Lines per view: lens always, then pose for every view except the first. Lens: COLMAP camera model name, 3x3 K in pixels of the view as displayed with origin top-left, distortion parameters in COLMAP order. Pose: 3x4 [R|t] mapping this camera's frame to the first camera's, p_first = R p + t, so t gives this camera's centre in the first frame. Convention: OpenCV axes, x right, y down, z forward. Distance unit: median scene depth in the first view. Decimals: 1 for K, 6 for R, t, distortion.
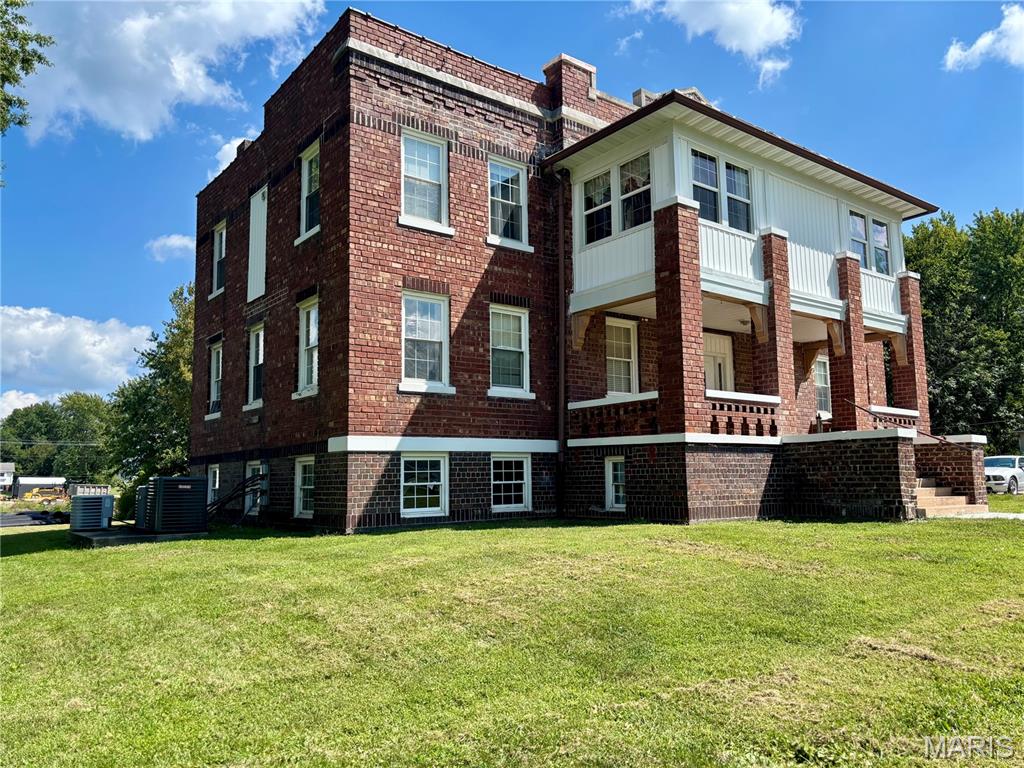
lens RADIAL K [[771.5, 0, 508.3], [0, 771.5, 380.1], [0, 0, 1]] dist [0.028385, -0.007608]
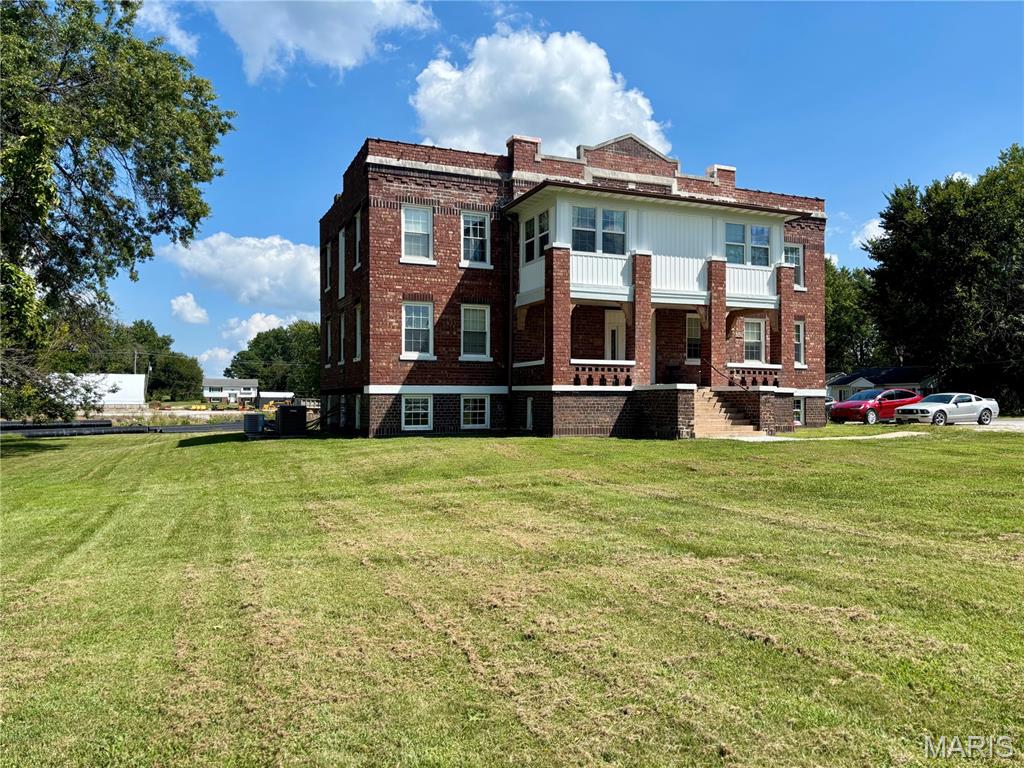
lens RADIAL K [[771.5, 0, 499.5], [0, 771.5, 383.2], [0, 0, 1]] dist [0.028385, -0.007608]
pose [[0.965566, 0.008722, -0.260012, 0.496044], [0.019793, 0.994078, 0.106847, -0.107656], [0.259404, -0.108314, 0.959676, -0.595040]]
